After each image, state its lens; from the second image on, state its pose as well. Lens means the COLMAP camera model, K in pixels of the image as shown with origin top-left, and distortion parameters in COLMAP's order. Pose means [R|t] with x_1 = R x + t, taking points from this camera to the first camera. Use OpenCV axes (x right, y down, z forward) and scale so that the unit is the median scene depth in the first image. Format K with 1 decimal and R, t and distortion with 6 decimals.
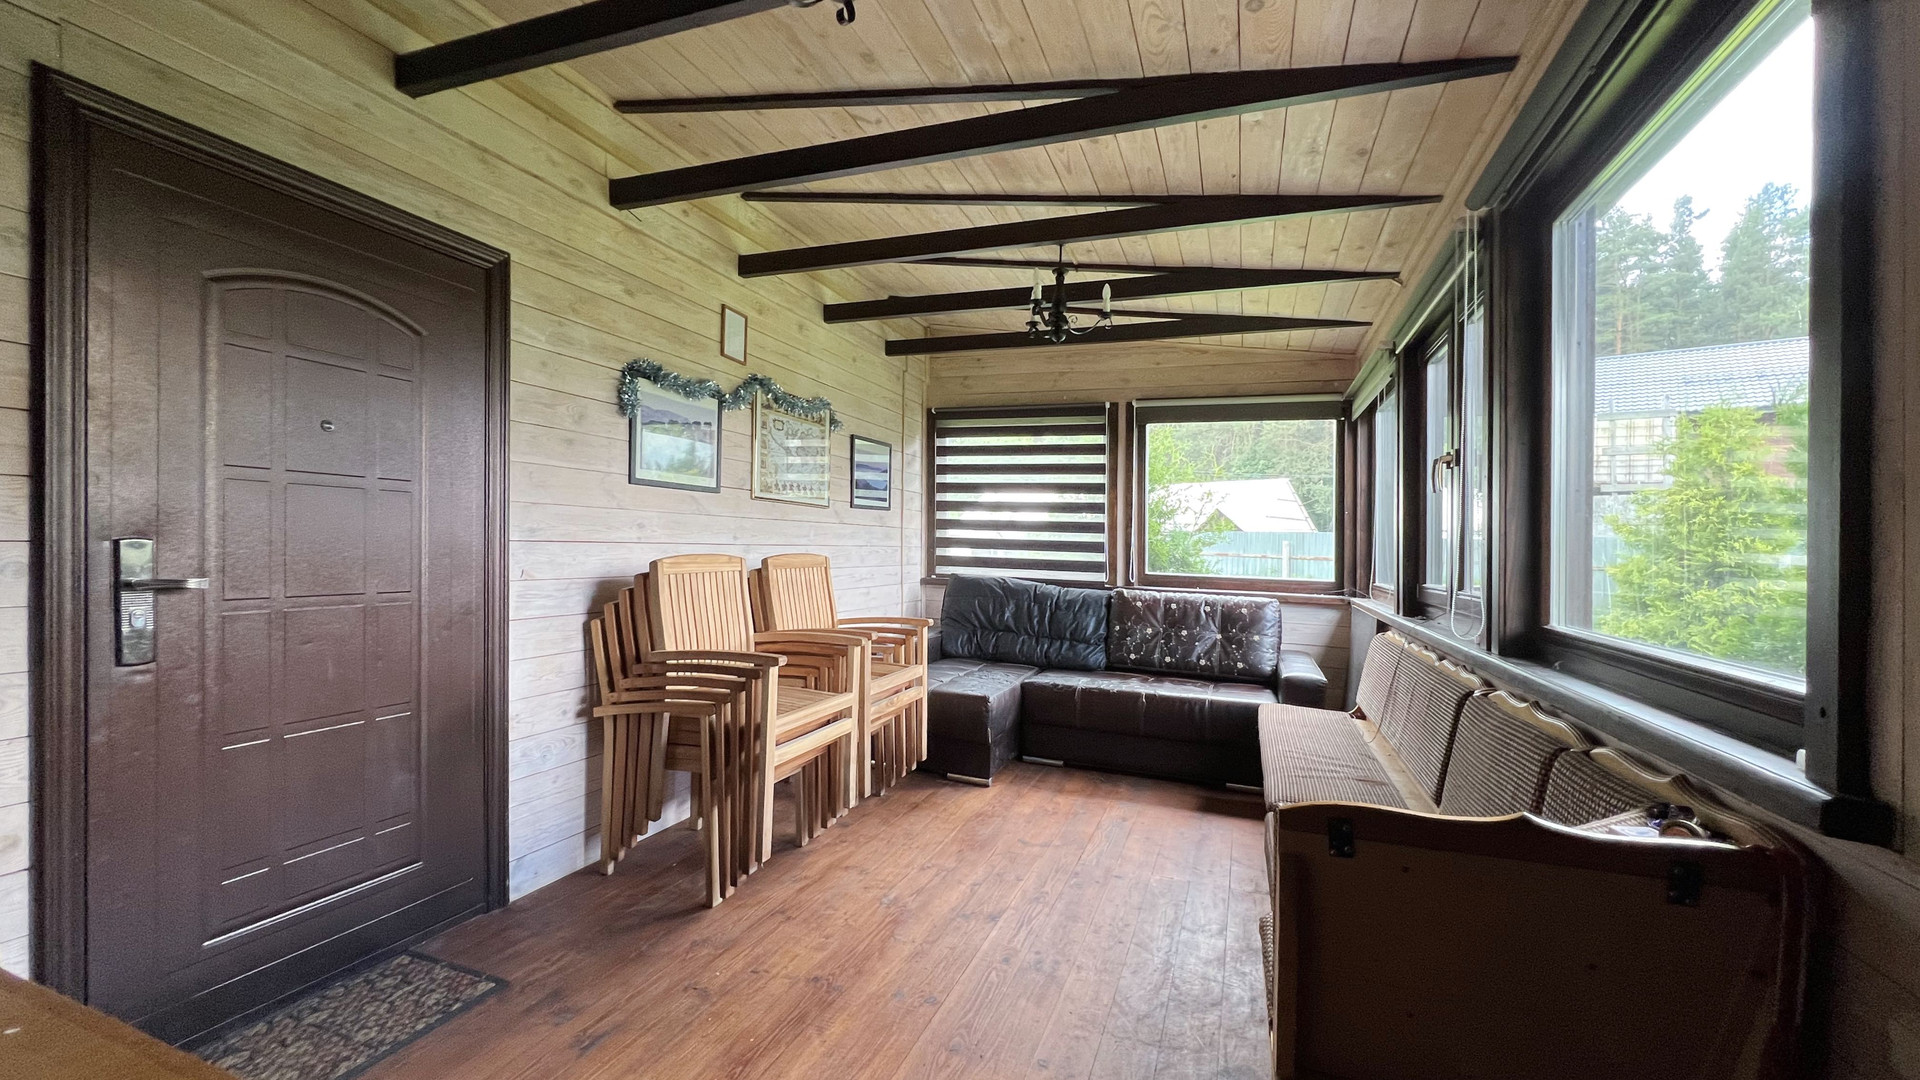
lens RADIAL K [[773.5, 0, 960.9], [0, 773.5, 541.5], [0, 0, 1]] dist [-0.003275, -0.000024]
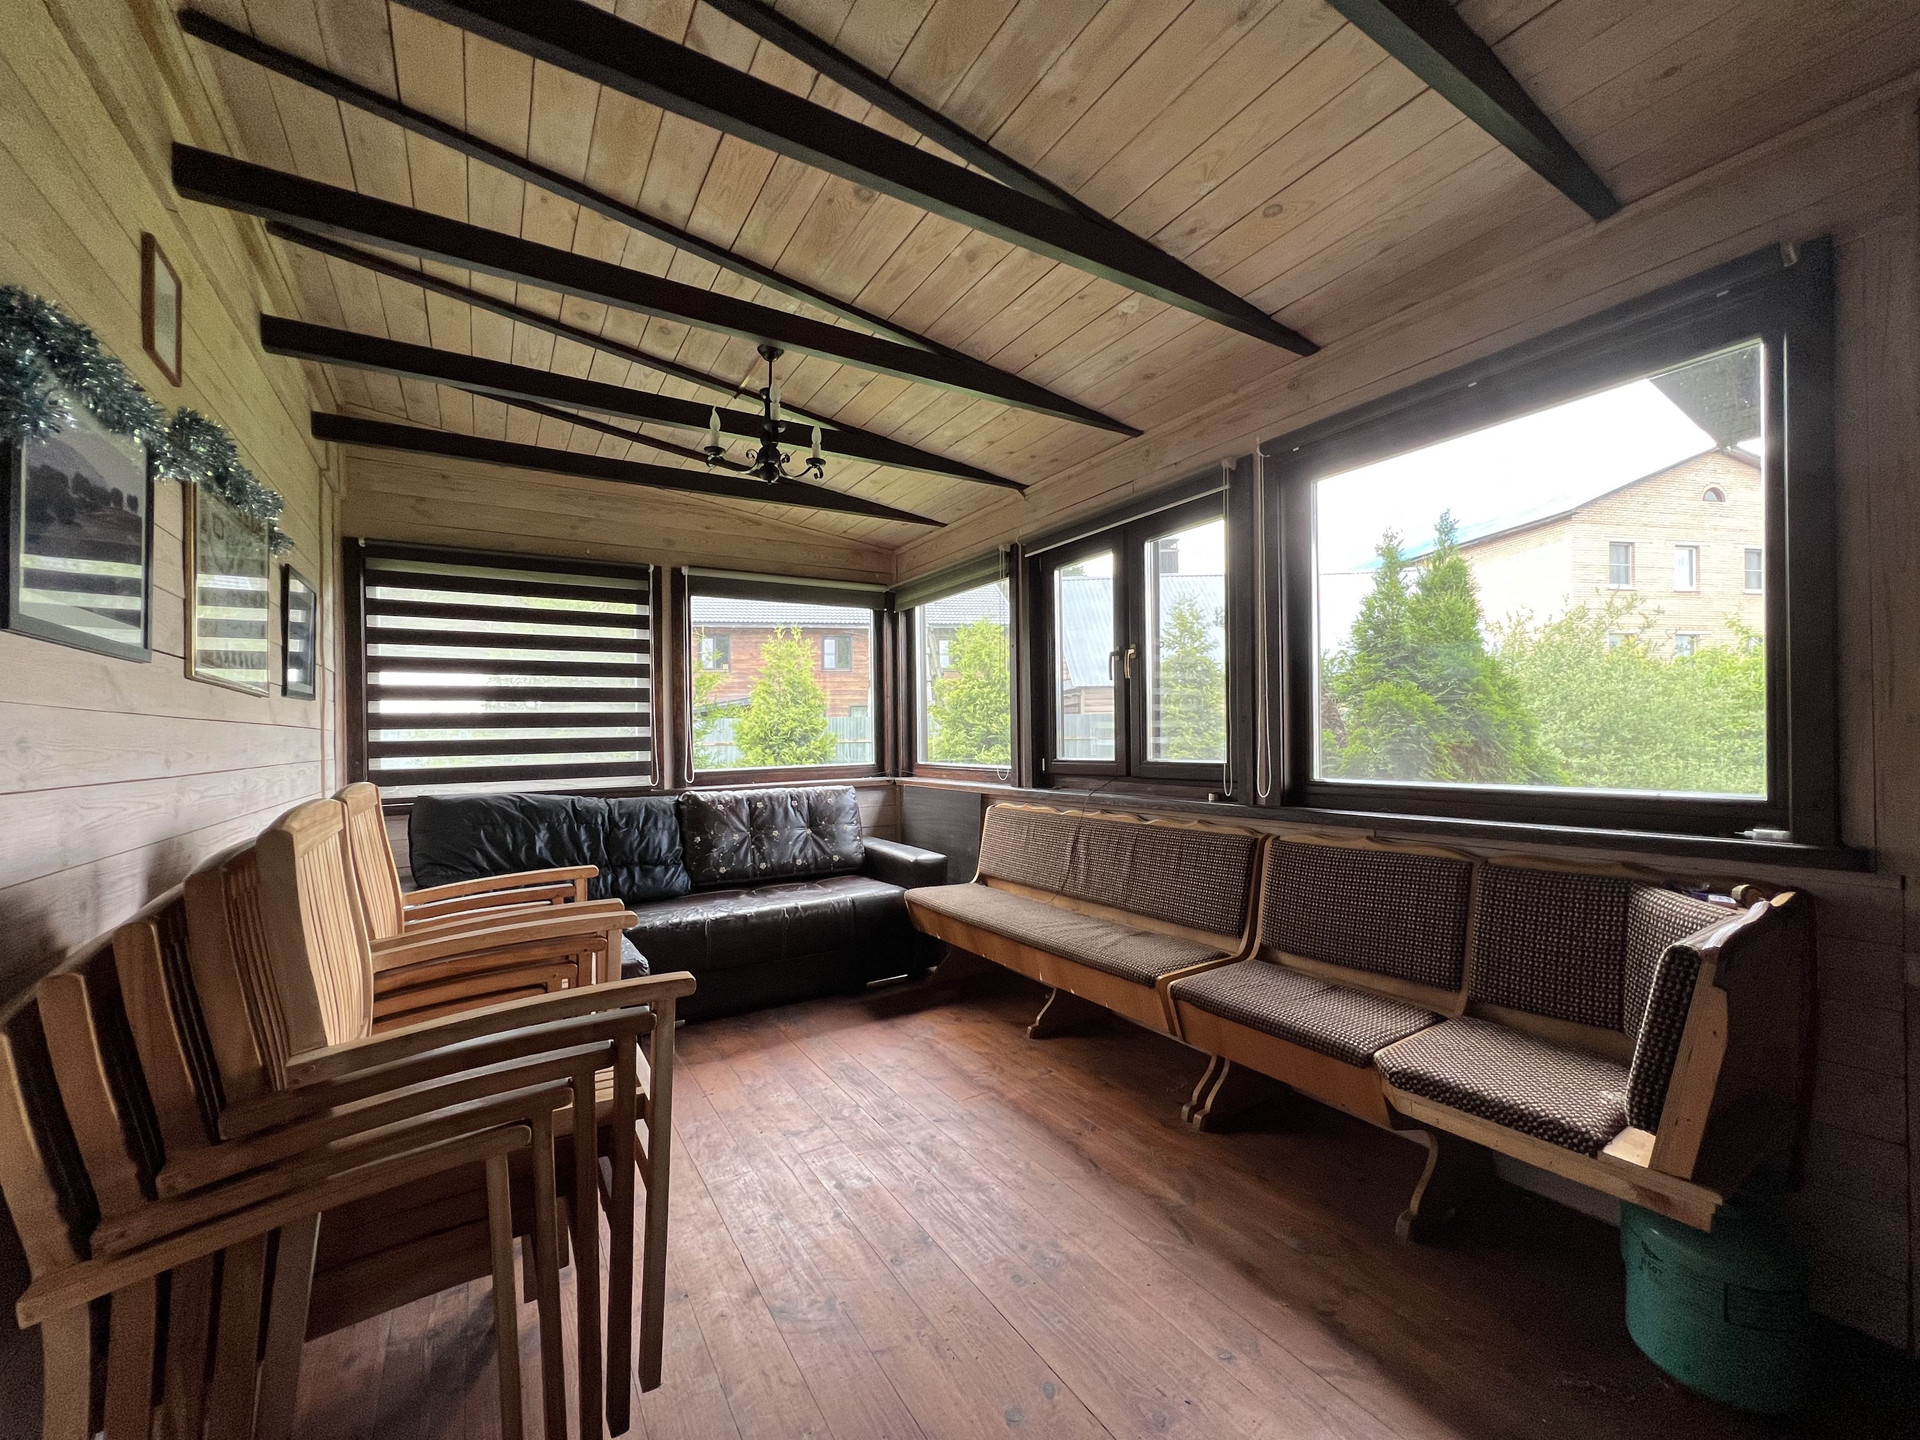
lens RADIAL K [[769.9, 0, 961.3], [0, 769.9, 720.6], [0, 0, 1]] dist [0.002165, 0.000135]
pose [[0.611874, -0.030171, 0.790379, -0.275114], [0.038439, 0.999226, 0.008385, -0.011467], [-0.790021, 0.025251, 0.612560, 0.270513]]
